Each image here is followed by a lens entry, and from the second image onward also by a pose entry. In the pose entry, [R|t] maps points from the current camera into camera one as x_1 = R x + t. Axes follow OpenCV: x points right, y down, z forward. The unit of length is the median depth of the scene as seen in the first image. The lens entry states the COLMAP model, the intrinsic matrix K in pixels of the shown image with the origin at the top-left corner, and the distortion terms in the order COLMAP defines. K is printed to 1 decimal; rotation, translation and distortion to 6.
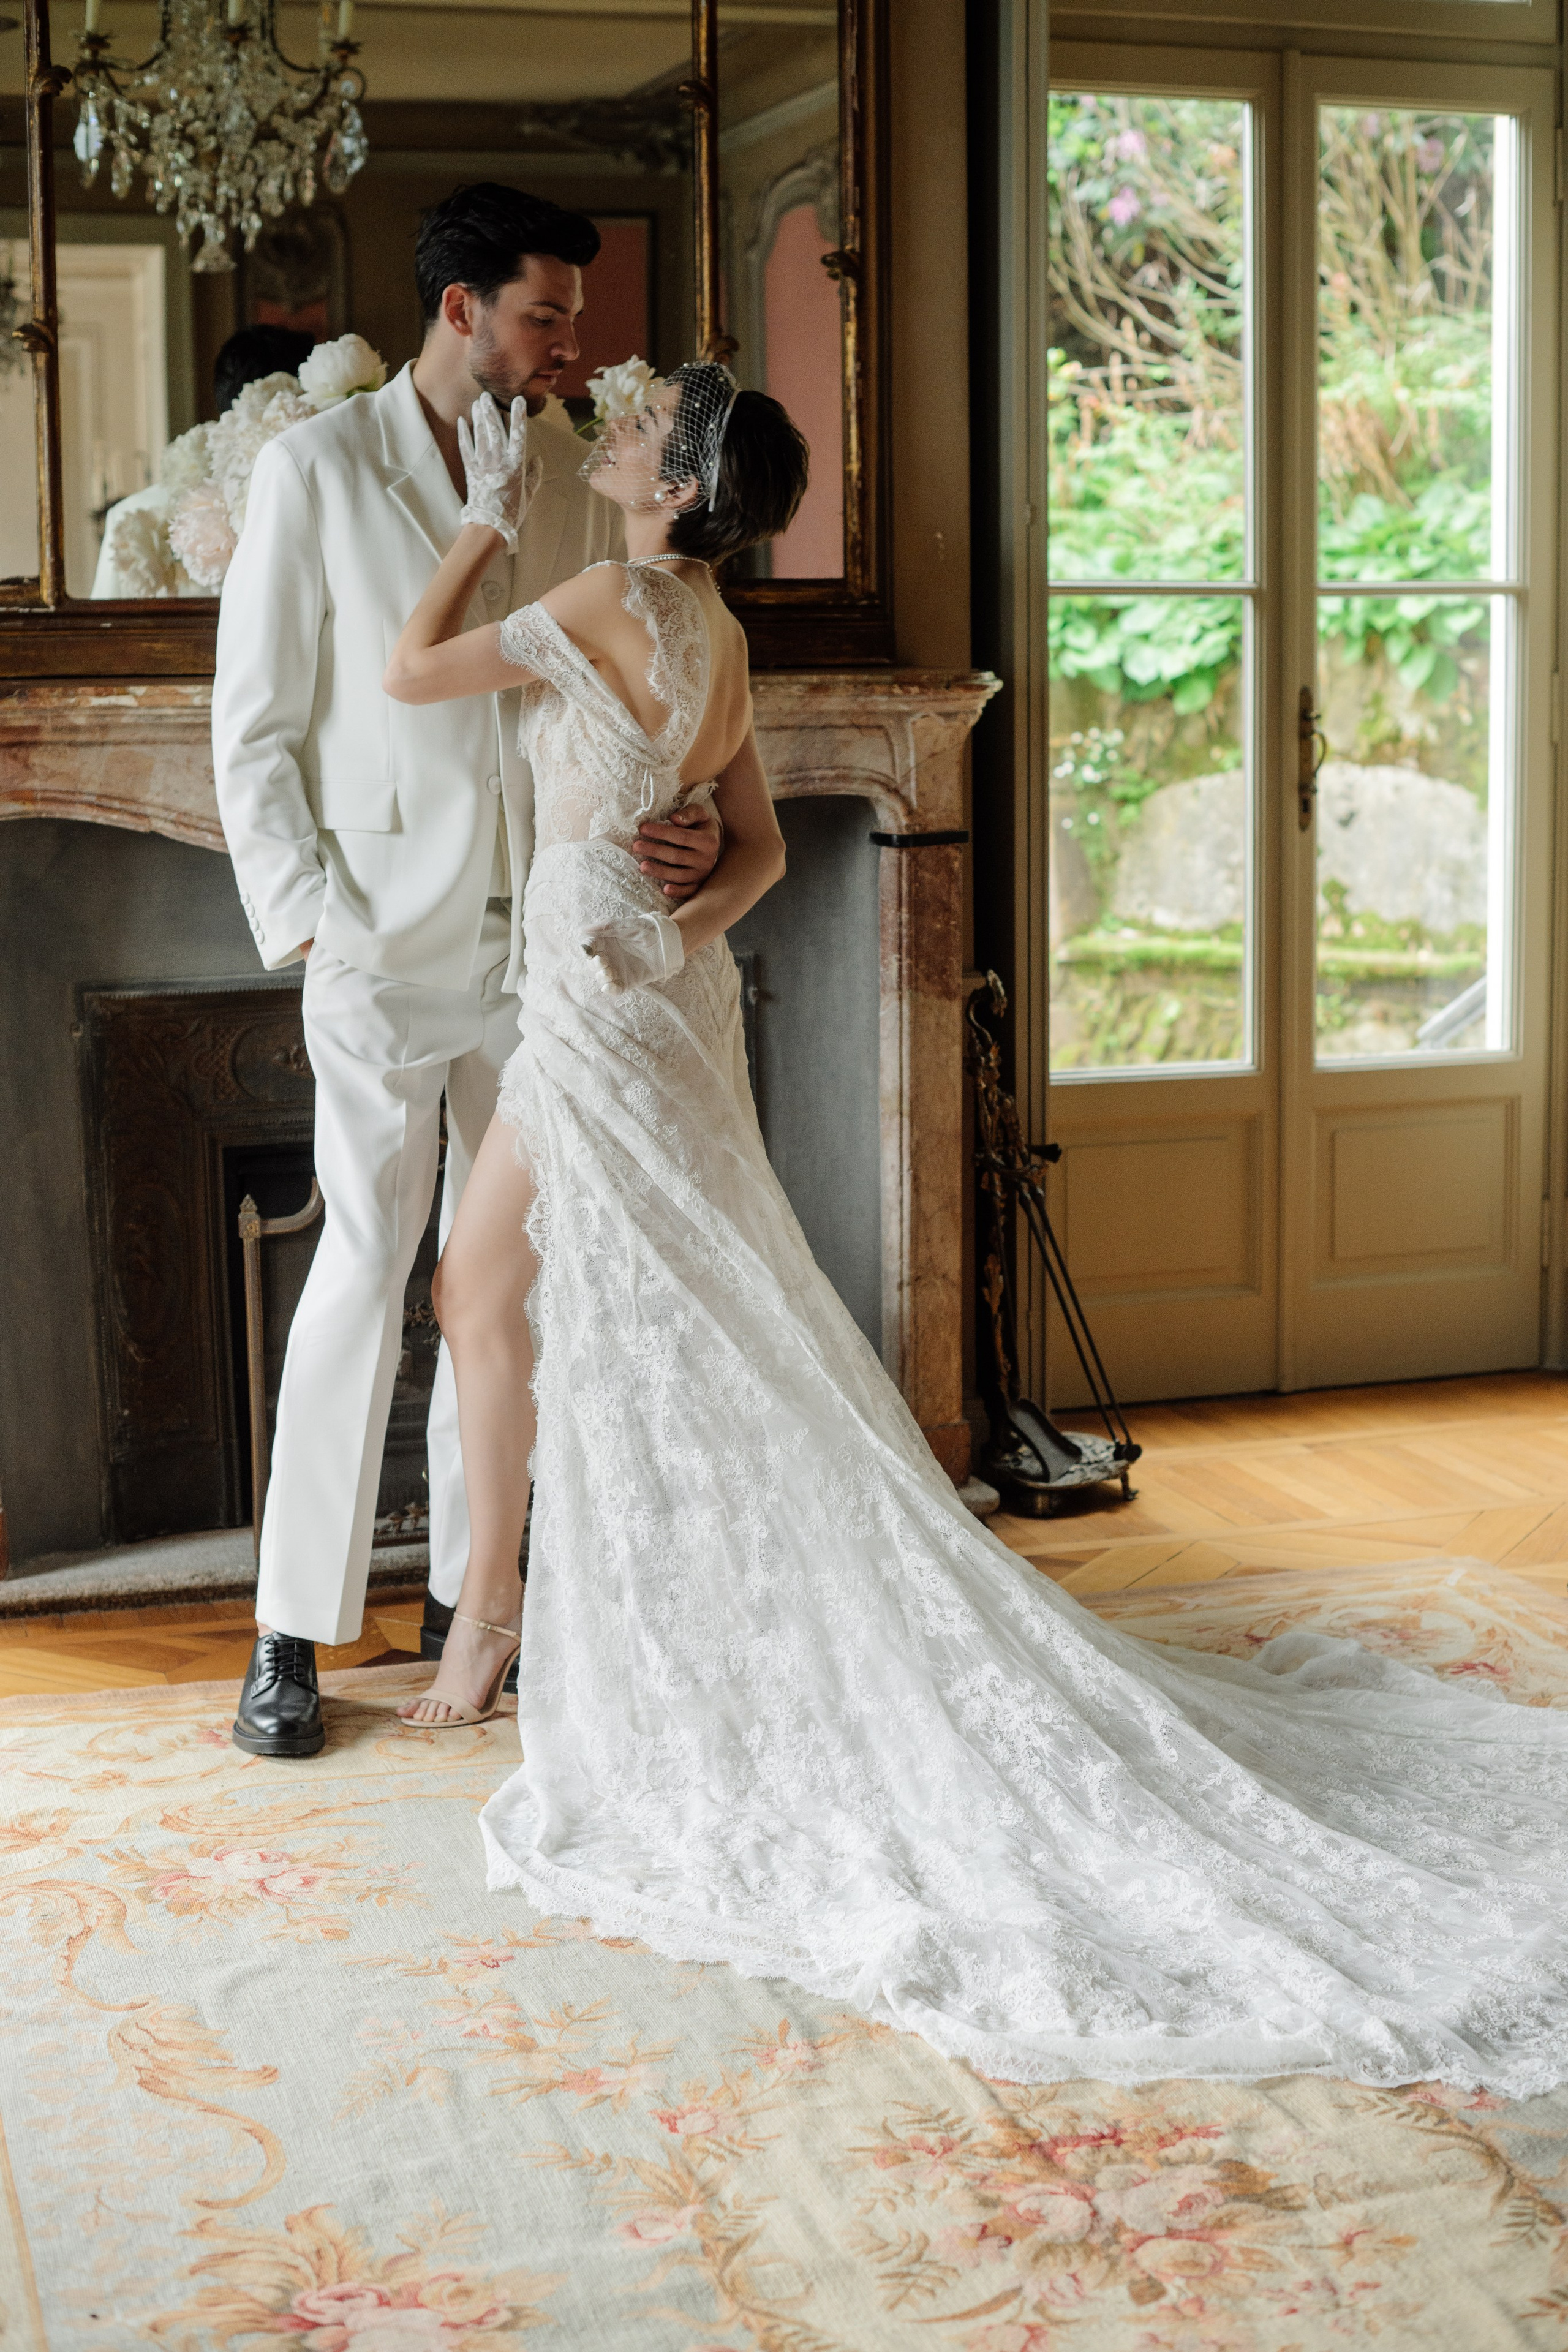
lens RADIAL K [[3346.2, 0, 784.0], [0, 3346.2, 1176.0], [0, 0, 1]] dist [-0.141478, 0.092536]
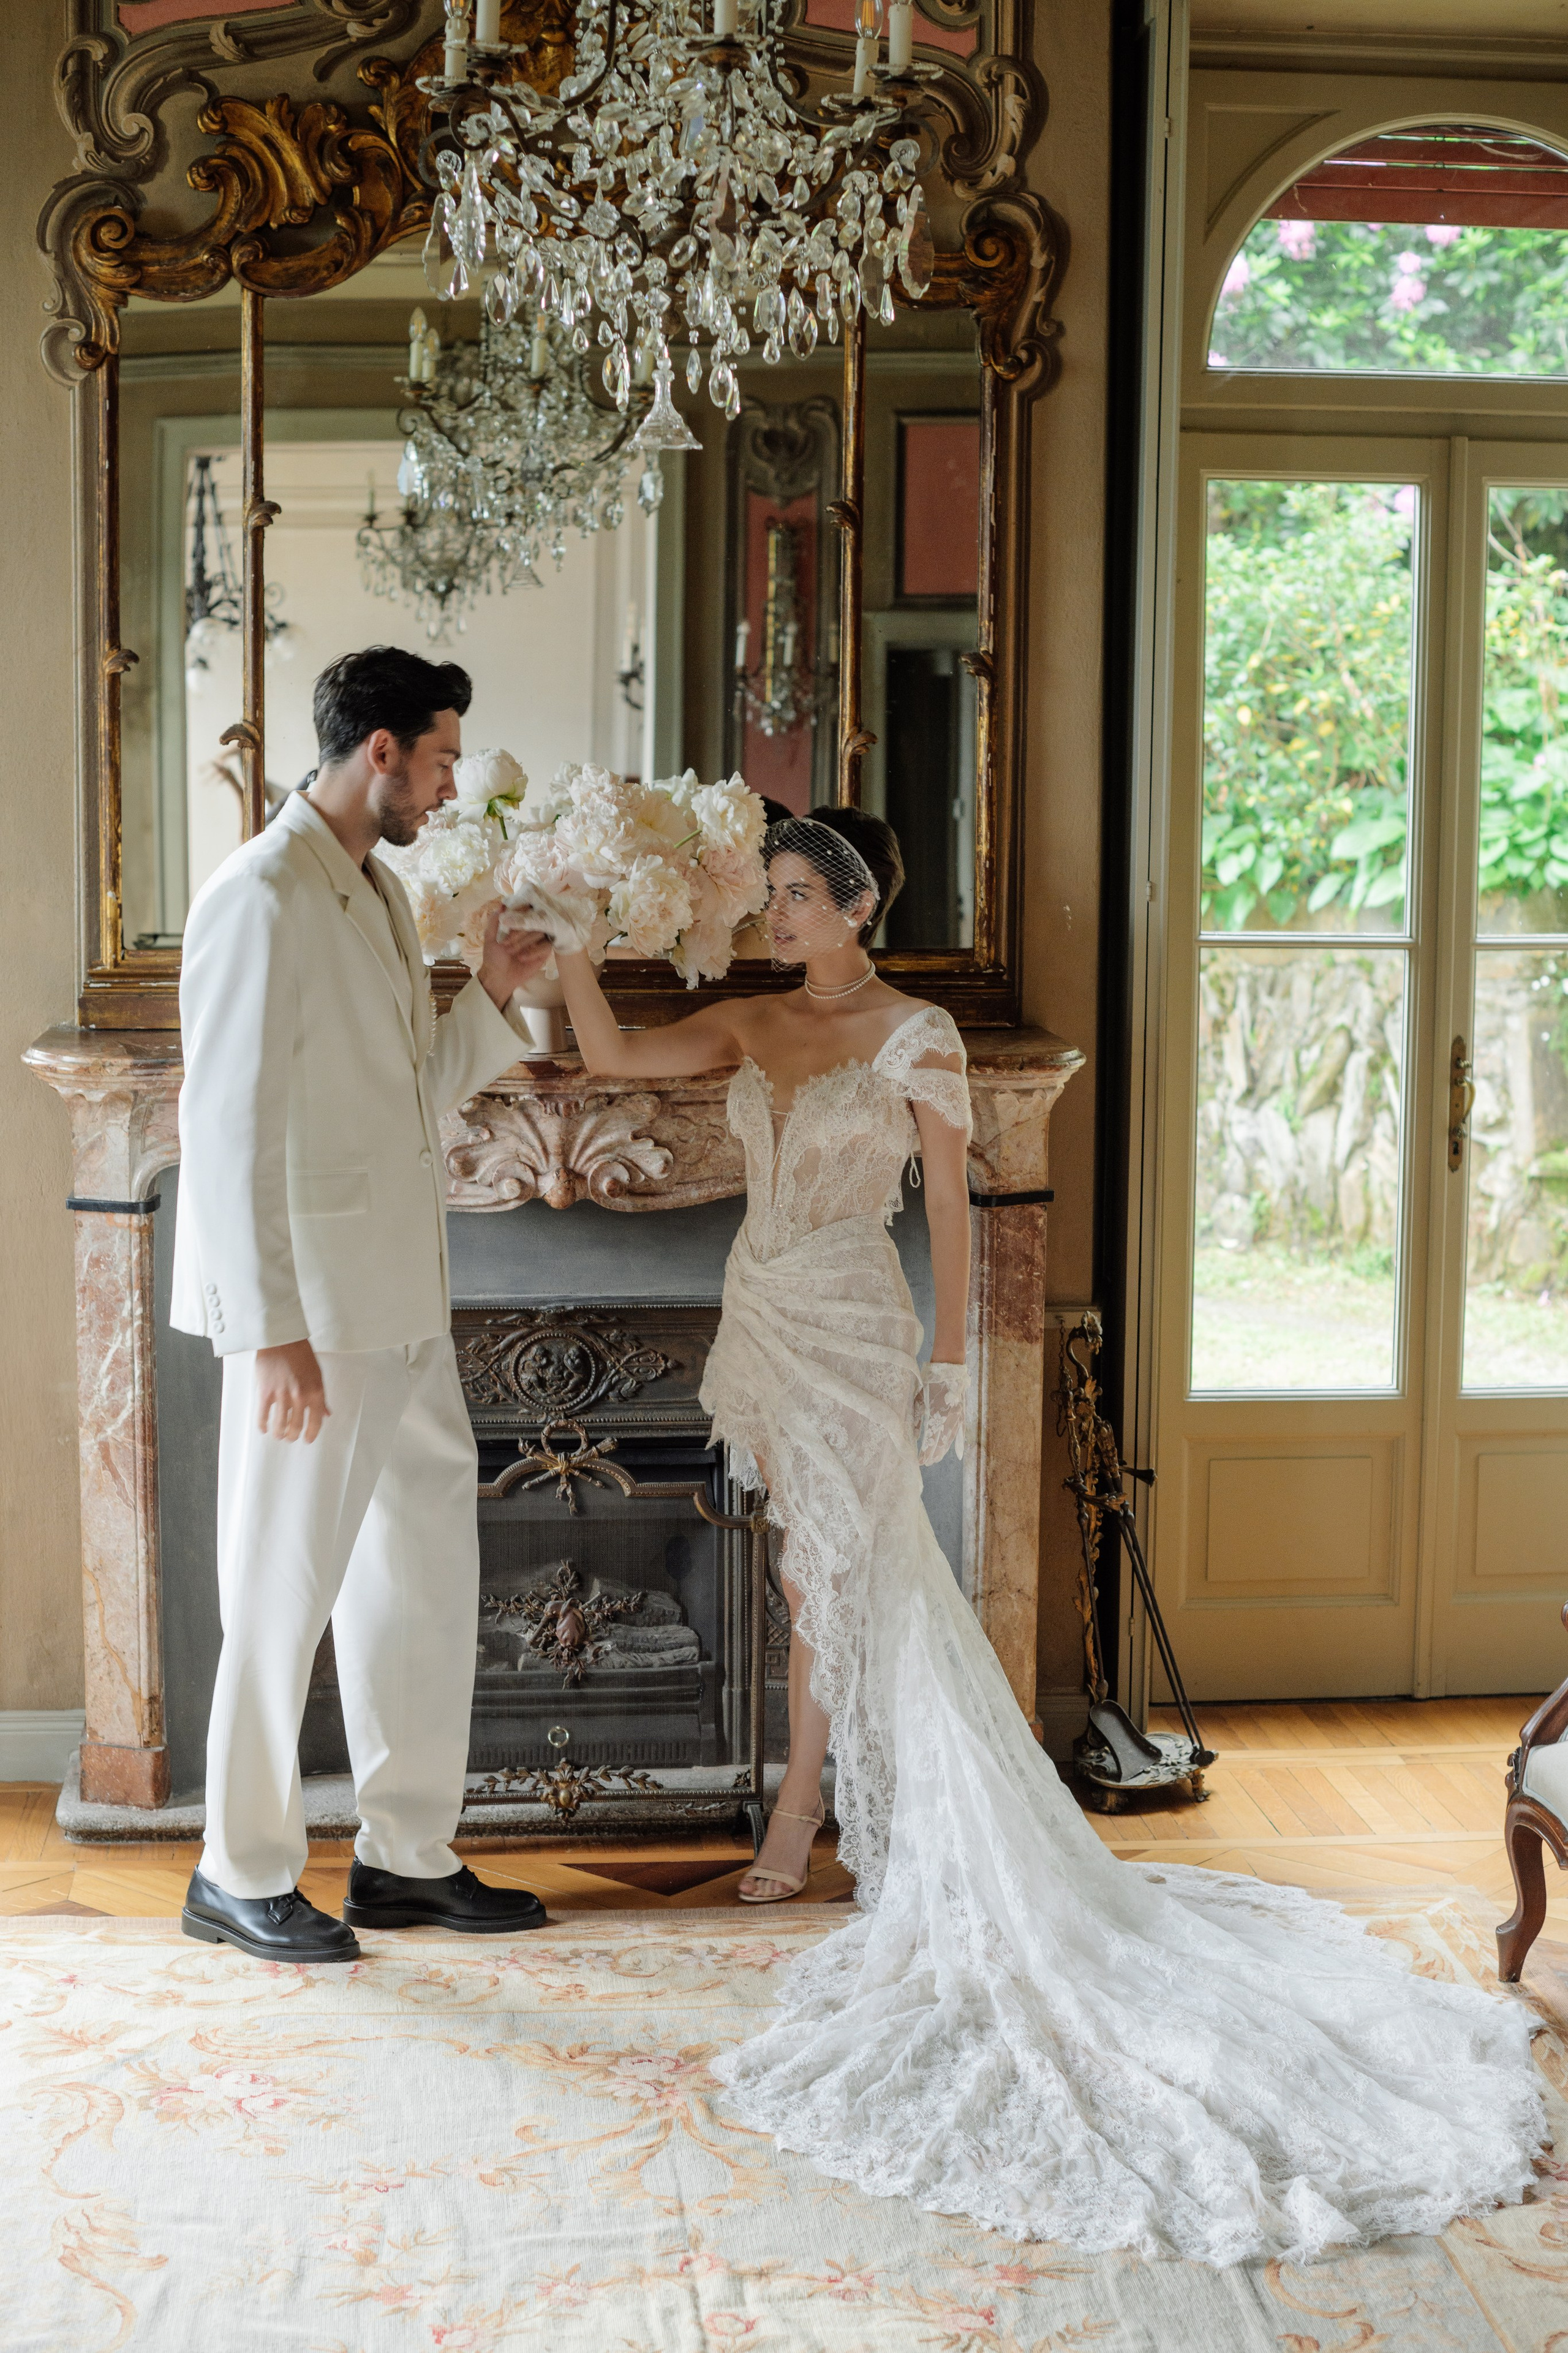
lens RADIAL K [[3522.0, 0, 750.4], [0, 3522.0, 1289.7], [0, 0, 1]] dist [-0.151505, 0.088776]
pose [[0.979109, 0.049116, -0.197317, 0.191697], [-0.049384, 0.998773, 0.003565, -0.071503], [0.197250, 0.006254, 0.980333, -0.159969]]
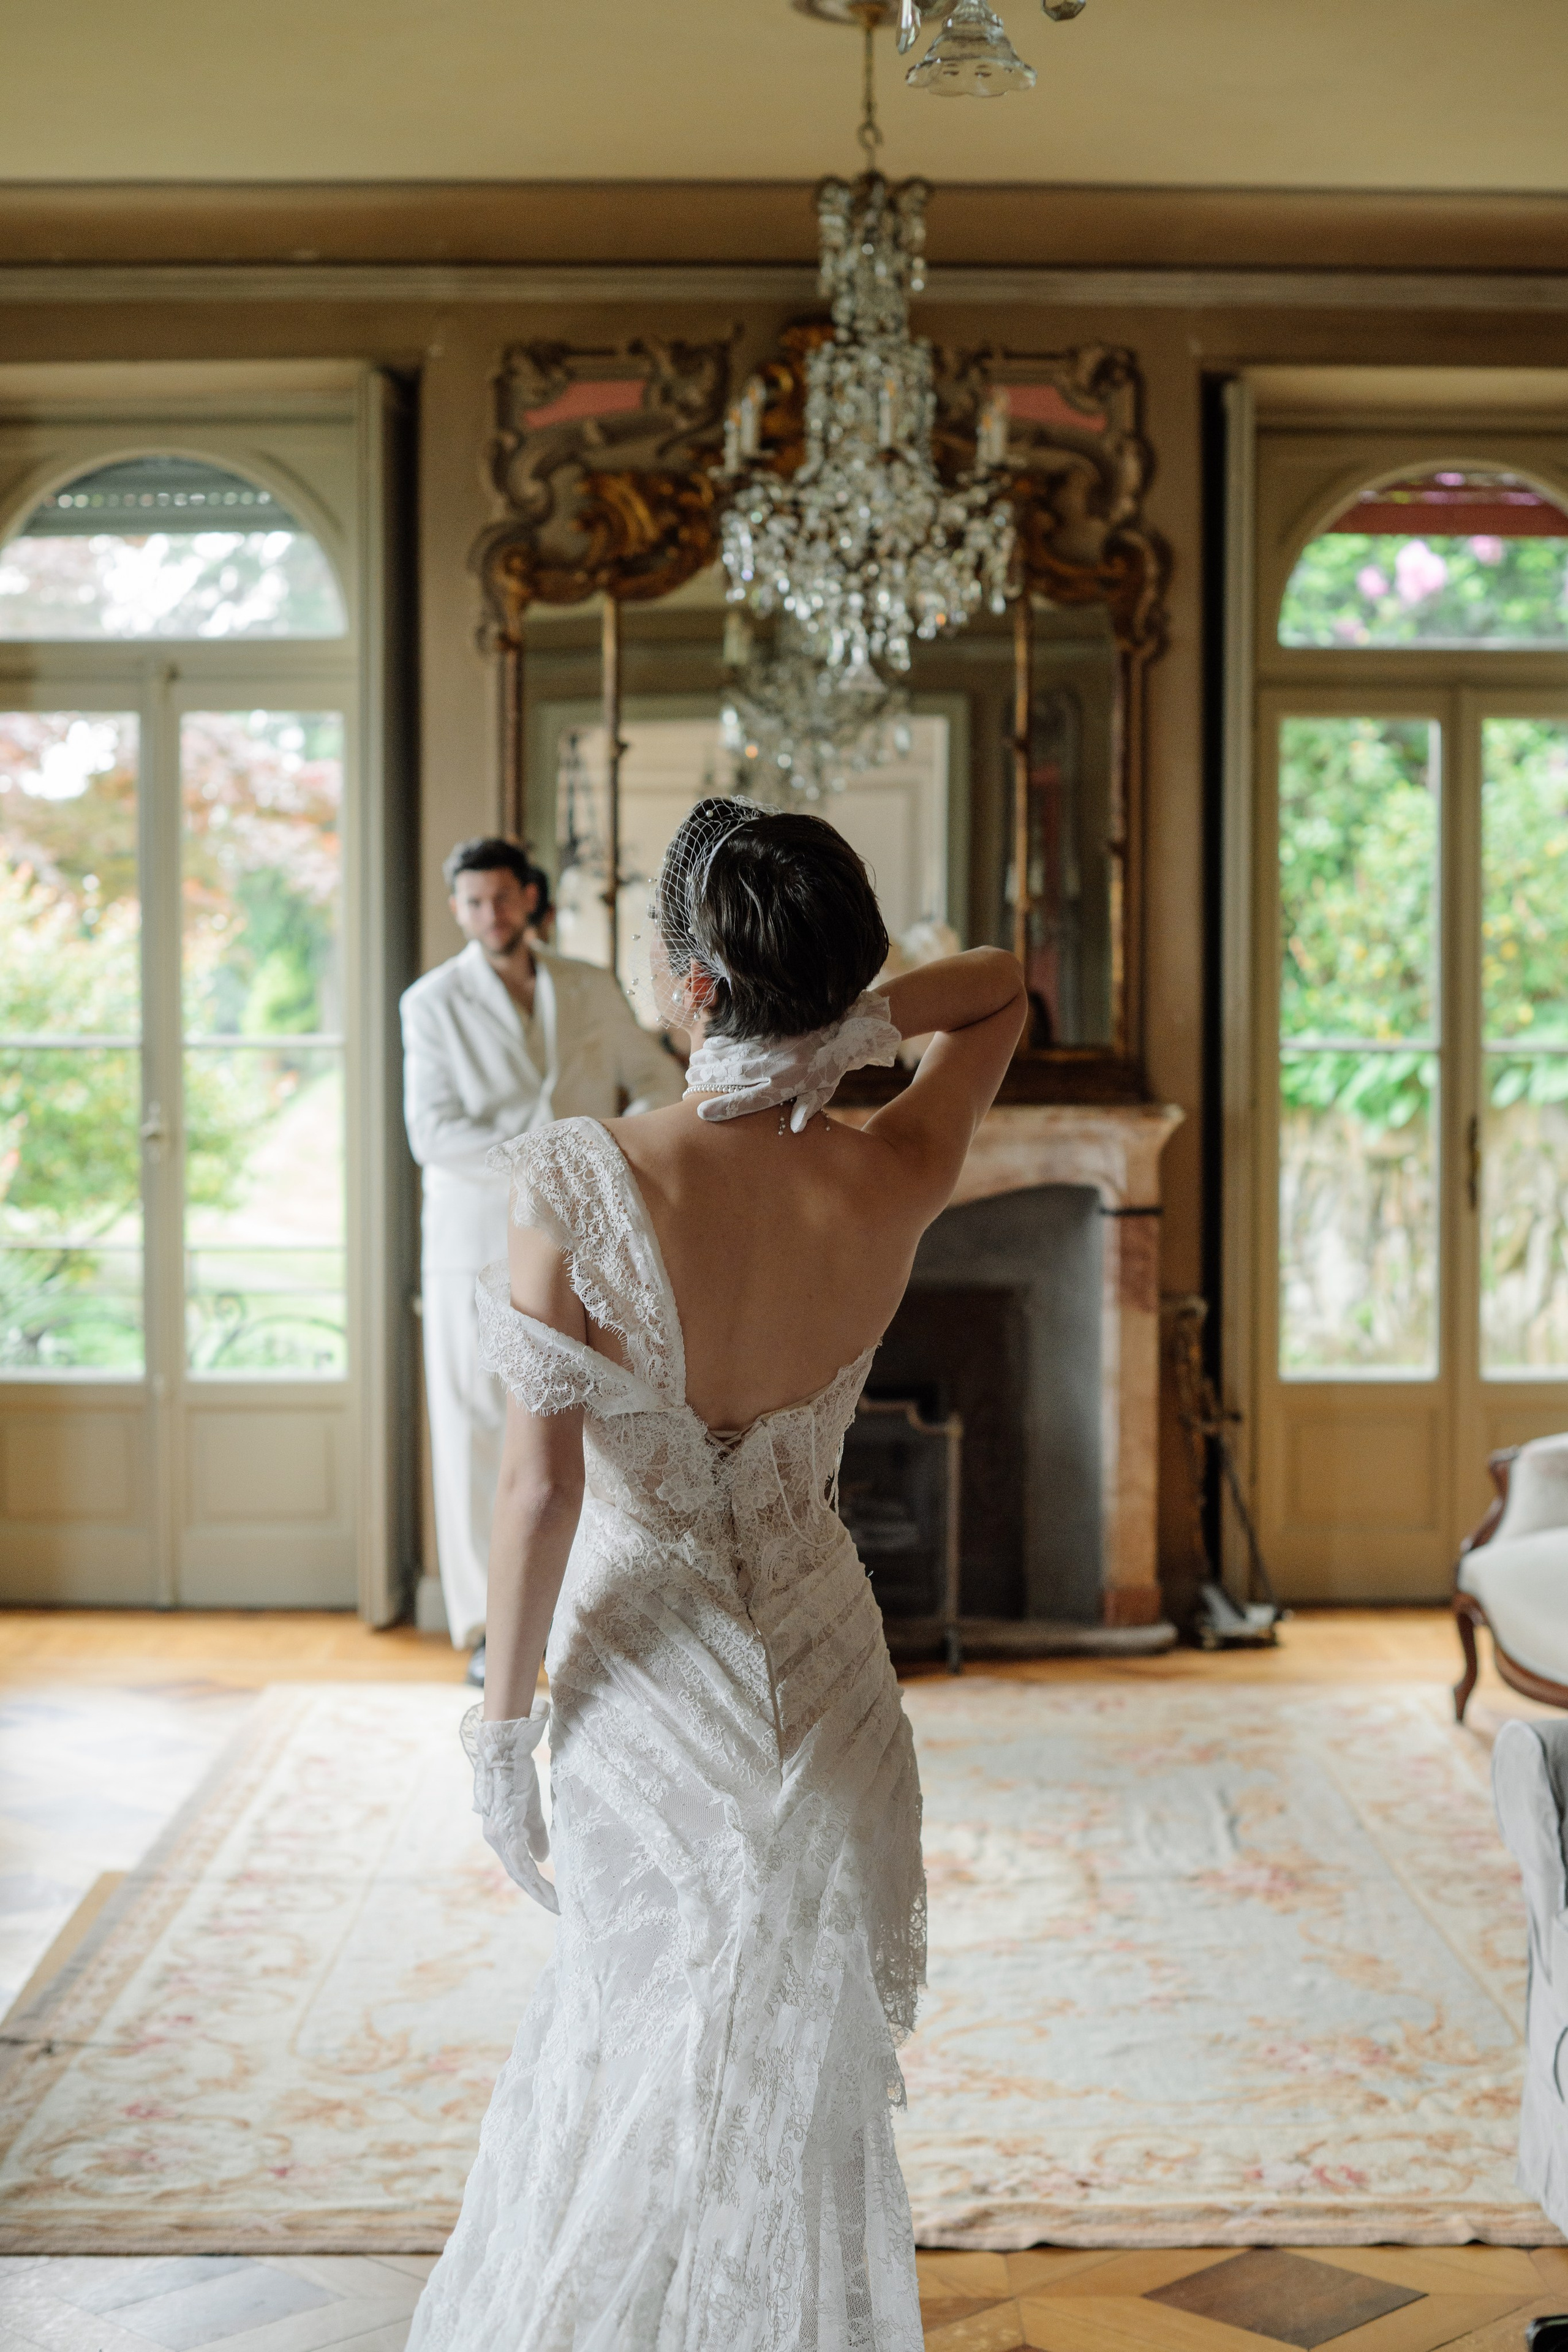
lens RADIAL K [[3346.2, 0, 784.0], [0, 3346.2, 1176.0], [0, 0, 1]] dist [-0.141478, 0.092536]
pose [[0.957346, 0.023985, -0.287947, 0.345660], [-0.054834, 0.993520, -0.099553, 0.050196], [0.283693, 0.111096, 0.952458, -0.571346]]
